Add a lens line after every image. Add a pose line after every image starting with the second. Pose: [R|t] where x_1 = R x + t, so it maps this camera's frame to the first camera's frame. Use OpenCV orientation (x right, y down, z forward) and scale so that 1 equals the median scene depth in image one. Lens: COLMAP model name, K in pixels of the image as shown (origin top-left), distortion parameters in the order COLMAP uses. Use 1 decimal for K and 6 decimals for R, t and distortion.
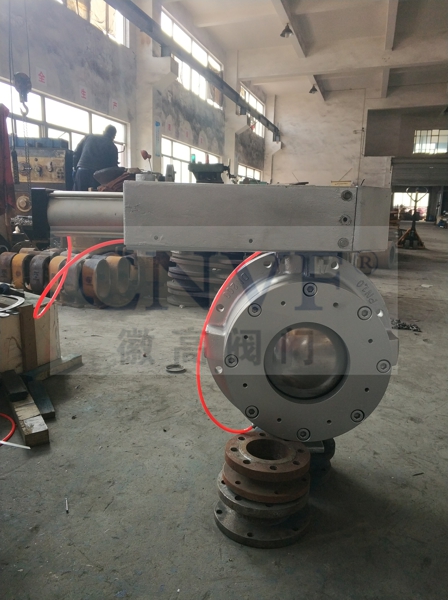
lens RADIAL K [[468.3, 0, 224.0], [0, 468.3, 300.0], [0, 0, 1]] dist [0.007385, 0.000663]
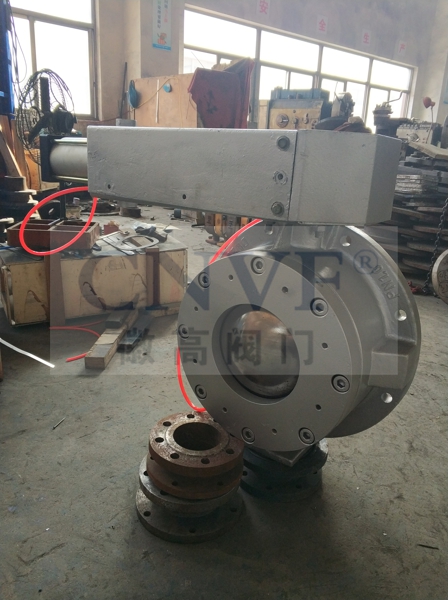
lens RADIAL K [[468.3, 0, 224.0], [0, 468.3, 300.0], [0, 0, 1]] dist [0.007385, 0.000663]
pose [[0.827897, 0.187985, -0.528440, 0.456940], [-0.138965, 0.981534, 0.131452, -0.048649], [0.543393, -0.035394, 0.838732, 0.238753]]
